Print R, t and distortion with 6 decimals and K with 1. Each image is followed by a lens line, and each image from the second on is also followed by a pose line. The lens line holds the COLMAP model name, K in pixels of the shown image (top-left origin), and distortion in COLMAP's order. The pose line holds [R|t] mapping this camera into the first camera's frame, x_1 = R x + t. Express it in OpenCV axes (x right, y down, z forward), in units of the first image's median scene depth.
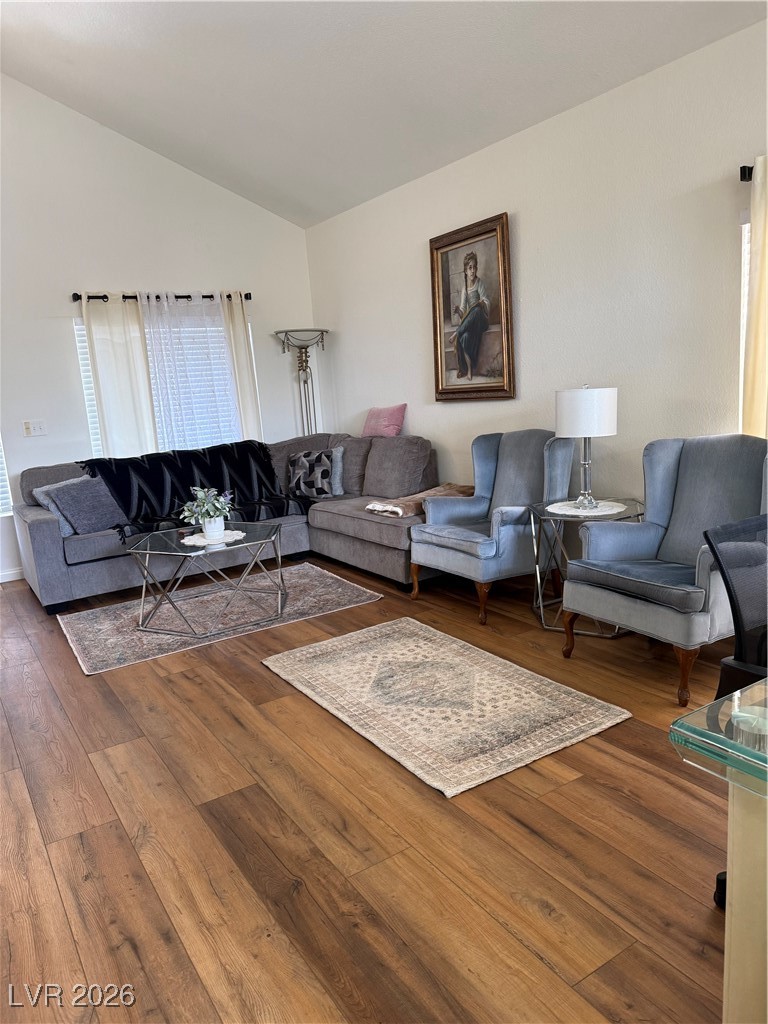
lens RADIAL K [[708.8, 0, 402.5], [0, 708.8, 526.8], [0, 0, 1]] dist [0.034301, -0.045875]
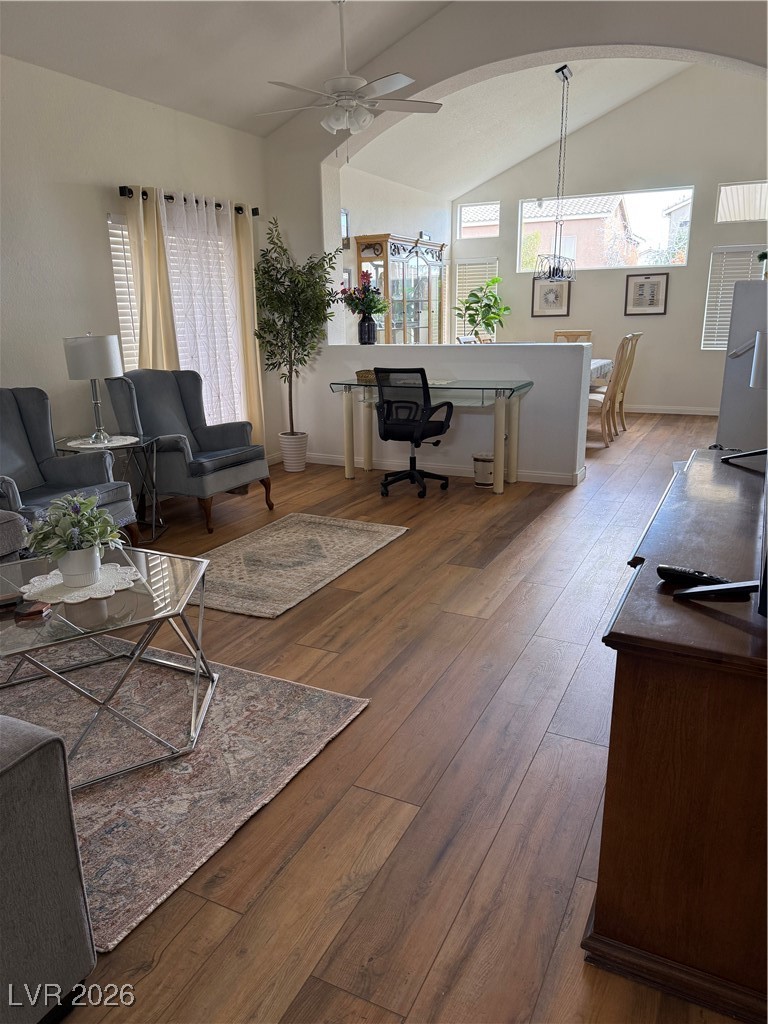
lens RADIAL K [[708.8, 0, 382.7], [0, 708.8, 505.2], [0, 0, 1]] dist [0.034301, -0.045875]
pose [[-0.489375, -0.163677, 0.856576, -1.380890], [0.219809, 0.927365, 0.302783, -0.258523], [-0.843917, 0.336458, -0.417851, 1.628321]]
